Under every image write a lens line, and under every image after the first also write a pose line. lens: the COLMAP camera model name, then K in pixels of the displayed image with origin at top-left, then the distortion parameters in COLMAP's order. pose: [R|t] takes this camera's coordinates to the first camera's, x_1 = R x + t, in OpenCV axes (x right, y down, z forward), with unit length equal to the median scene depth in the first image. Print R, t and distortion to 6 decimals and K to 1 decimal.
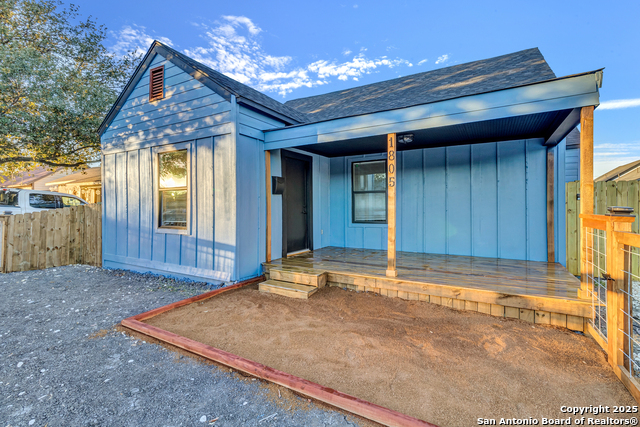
lens RADIAL K [[296.3, 0, 320.5], [0, 296.3, 199.5], [0, 0, 1]] dist [-0.000284, -0.000151]
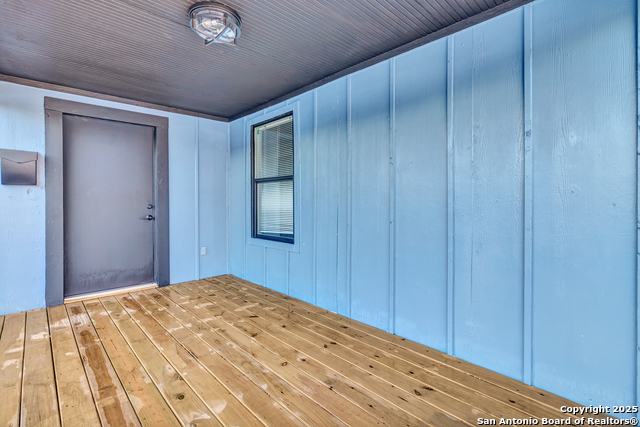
lens RADIAL K [[296.3, 0, 320.5], [0, 296.3, 199.5], [0, 0, 1]] dist [-0.000284, -0.000151]
pose [[0.960477, 0.001440, -0.278356, 0.530299], [0.004485, 0.999777, 0.020649, -0.001827], [0.278323, -0.021081, 0.960256, 0.709859]]
